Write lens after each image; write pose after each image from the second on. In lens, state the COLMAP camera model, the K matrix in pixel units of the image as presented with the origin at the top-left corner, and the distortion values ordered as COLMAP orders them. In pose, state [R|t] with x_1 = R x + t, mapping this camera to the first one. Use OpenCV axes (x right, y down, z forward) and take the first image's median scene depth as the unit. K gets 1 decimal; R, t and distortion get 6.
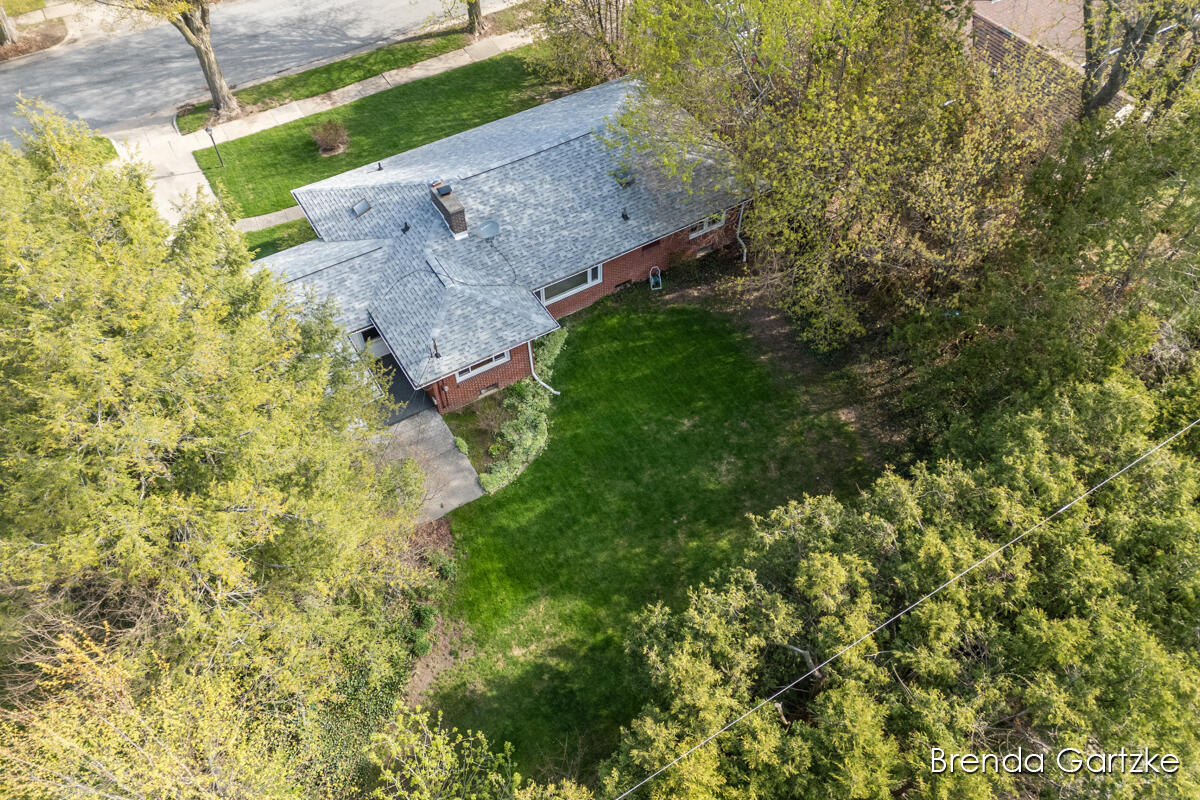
lens RADIAL K [[884.2, 0, 599.2], [0, 884.2, 393.3], [0, 0, 1]] dist [0.109959, -0.136149]
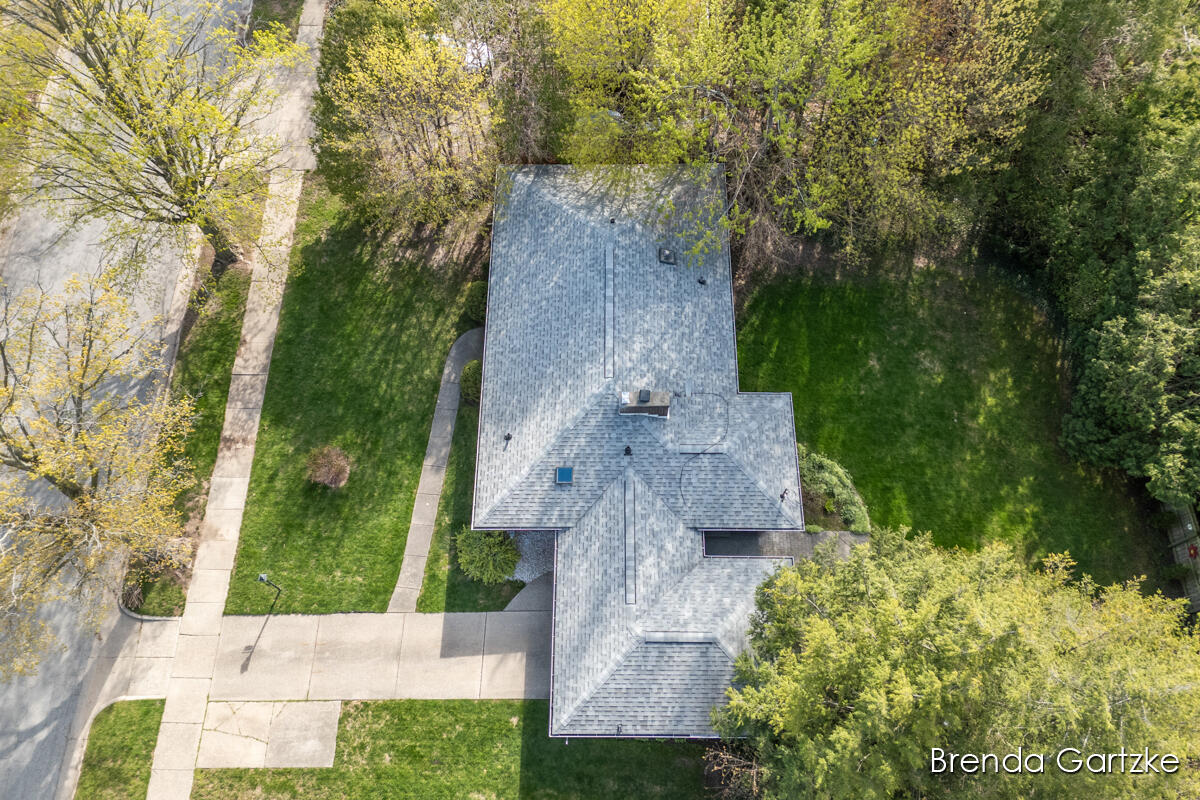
lens RADIAL K [[884.2, 0, 599.2], [0, 884.2, 393.3], [0, 0, 1]] dist [0.109959, -0.136149]
pose [[0.525393, -0.770520, 0.360917, -0.547144], [0.667964, 0.636265, 0.385993, -0.635855], [-0.527054, 0.038281, 0.848969, 0.177385]]
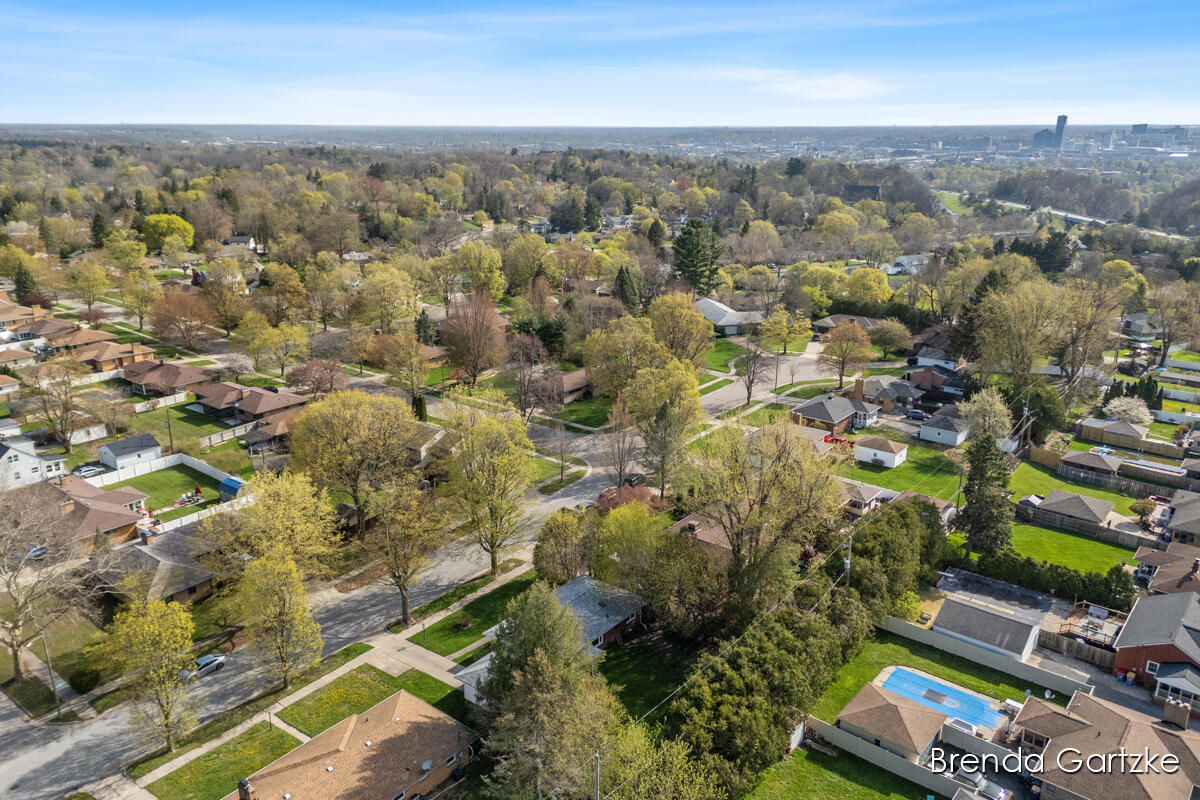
lens RADIAL K [[884.2, 0, 599.2], [0, 884.2, 393.3], [0, 0, 1]] dist [0.109959, -0.136149]
pose [[0.941989, -0.092720, 0.322584, -0.886185], [0.257770, 0.815389, -0.518358, 0.719103], [-0.214969, 0.571440, 0.791988, -1.725309]]
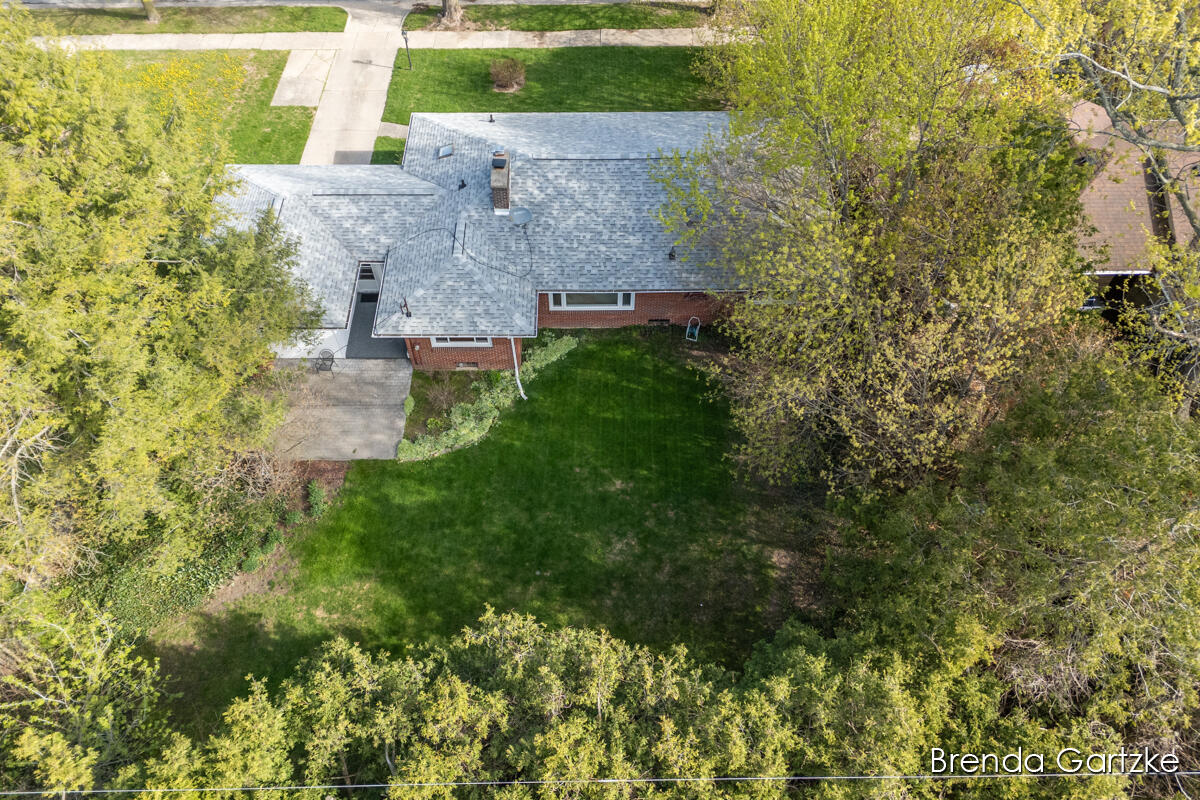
lens RADIAL K [[884.2, 0, 599.2], [0, 884.2, 393.3], [0, 0, 1]] dist [0.109959, -0.136149]
pose [[0.859900, 0.416239, -0.295493, 0.312374], [-0.401057, 0.909012, 0.113361, -0.149487], [0.315792, 0.021030, 0.948595, 0.103625]]
